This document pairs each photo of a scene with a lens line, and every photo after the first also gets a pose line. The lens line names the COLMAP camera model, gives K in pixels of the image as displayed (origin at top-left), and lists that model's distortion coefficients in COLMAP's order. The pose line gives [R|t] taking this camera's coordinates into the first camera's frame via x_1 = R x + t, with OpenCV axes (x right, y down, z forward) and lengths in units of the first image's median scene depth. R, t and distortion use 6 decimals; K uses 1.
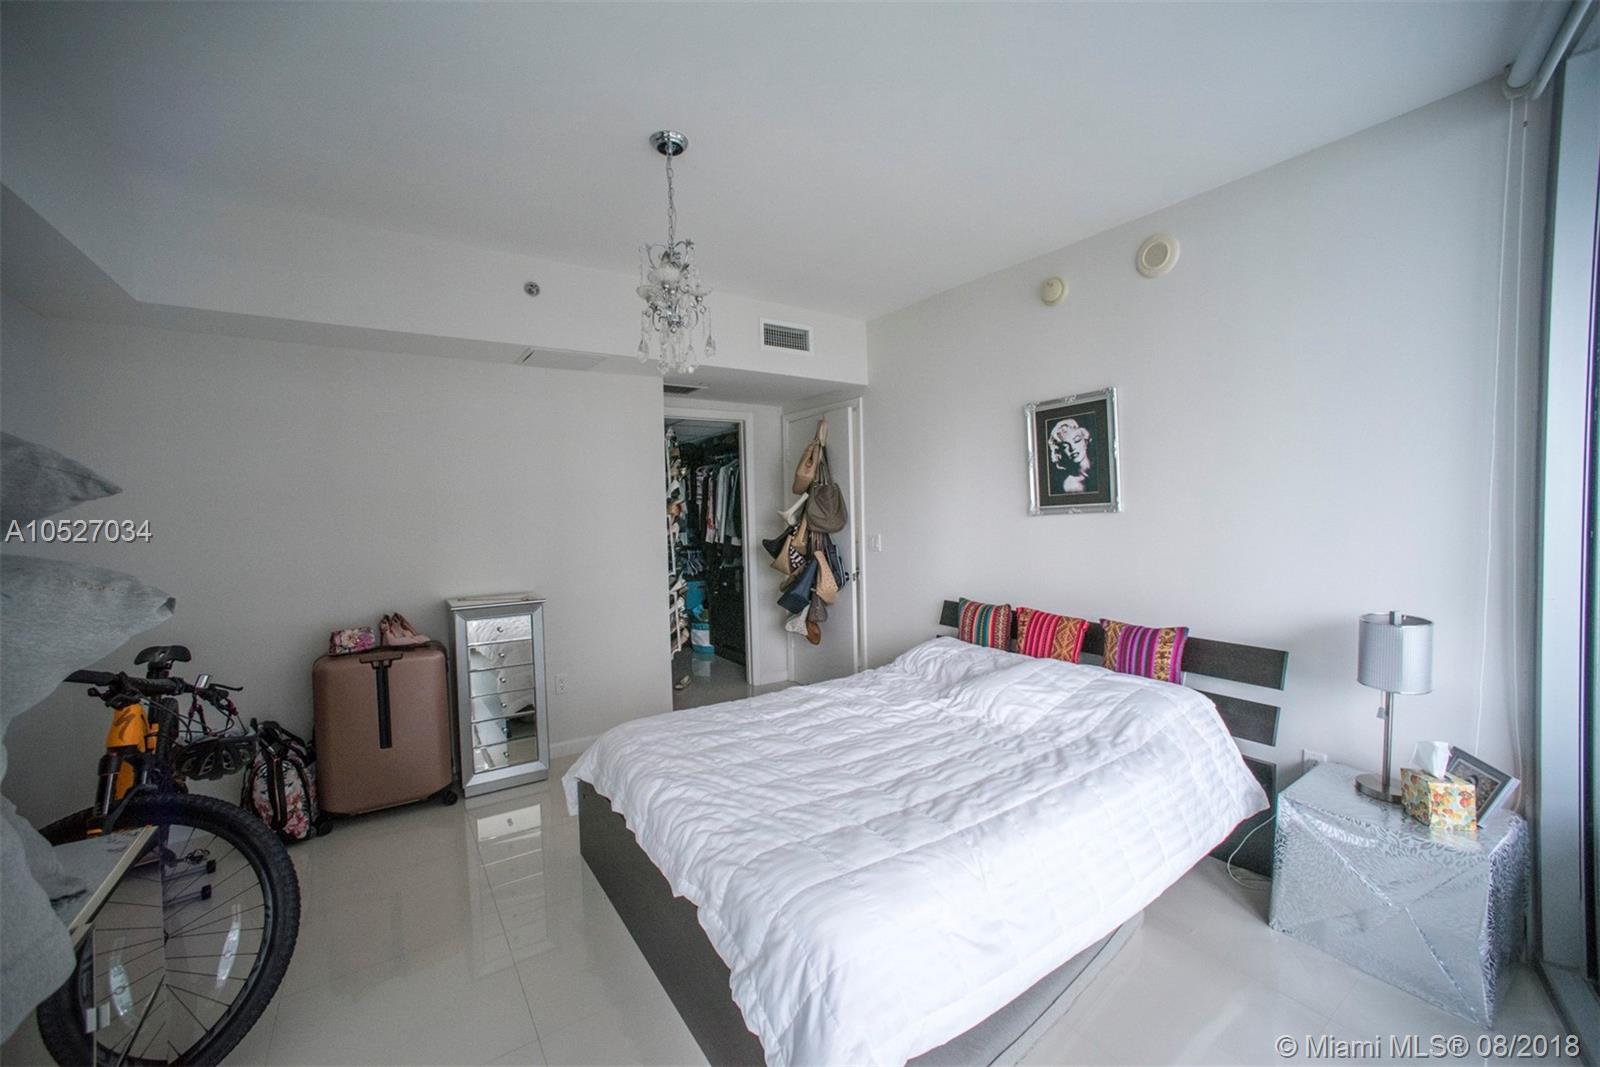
lens RADIAL K [[633.3, 0, 800.0], [0, 633.3, 533.5], [0, 0, 1]] dist [-0.058329, 0.025073]
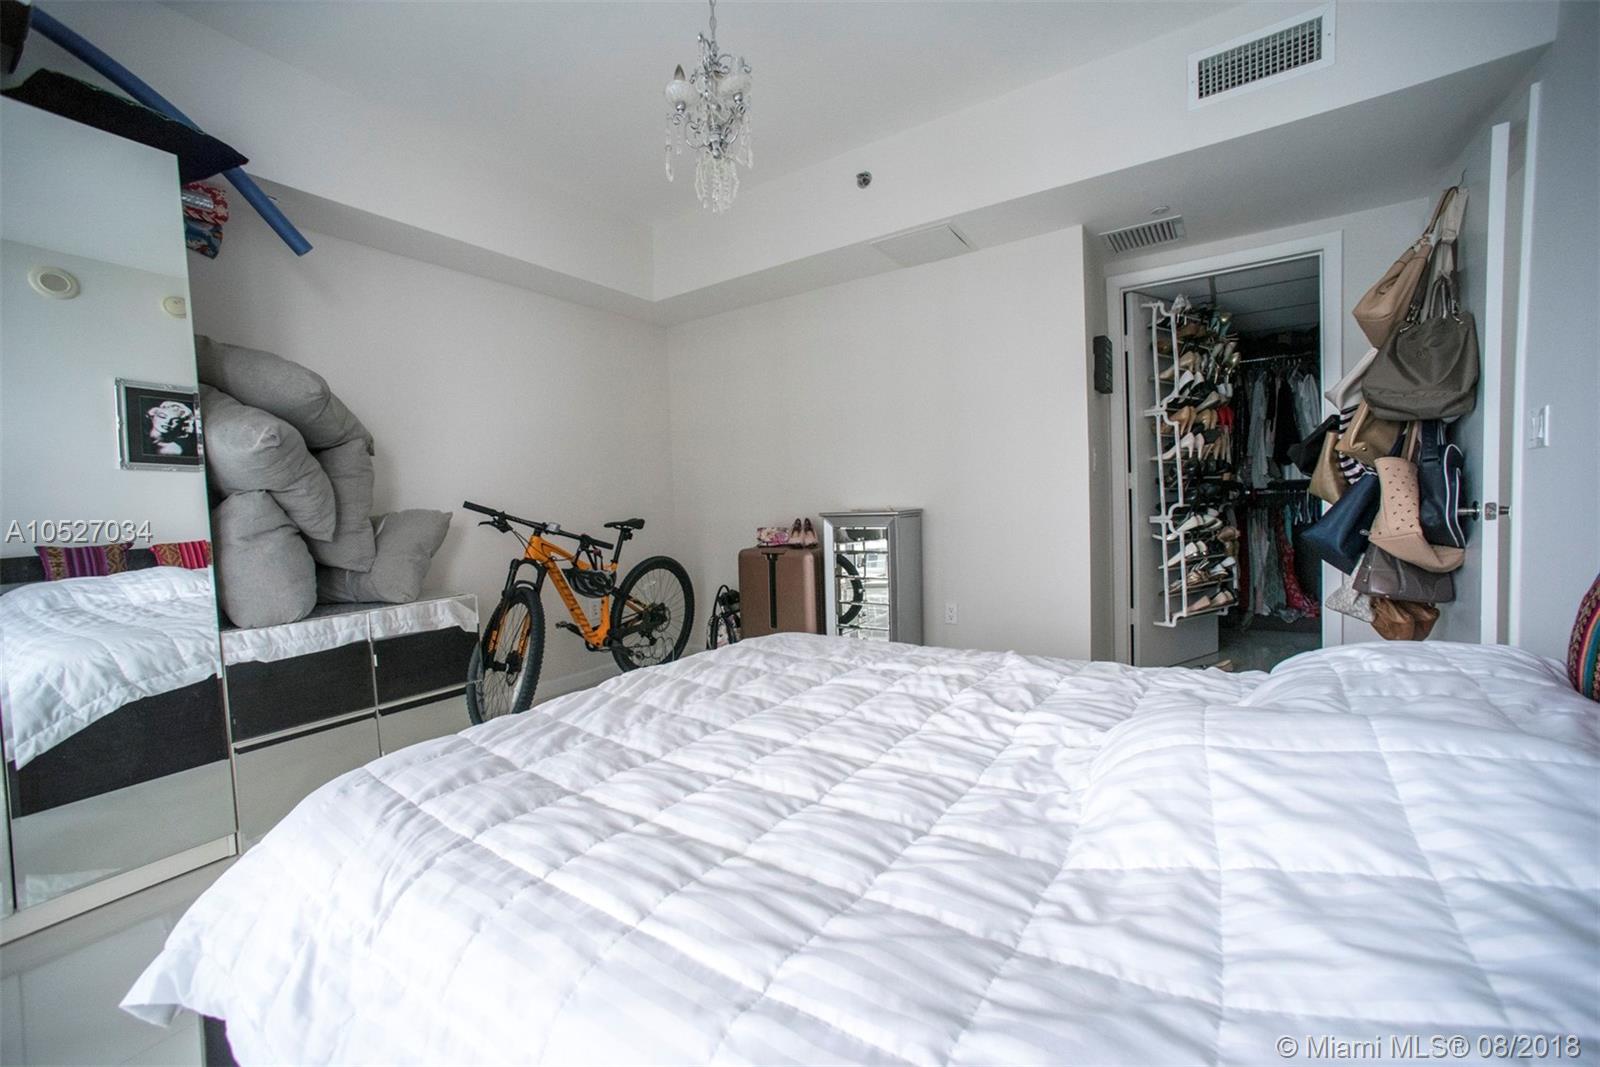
lens RADIAL K [[633.3, 0, 800.0], [0, 633.3, 533.5], [0, 0, 1]] dist [-0.058329, 0.025073]
pose [[0.377240, 0.053740, -0.924555, 0.314983], [-0.005356, 0.998425, 0.055849, 0.065743], [0.926100, -0.016117, 0.376934, 0.395727]]
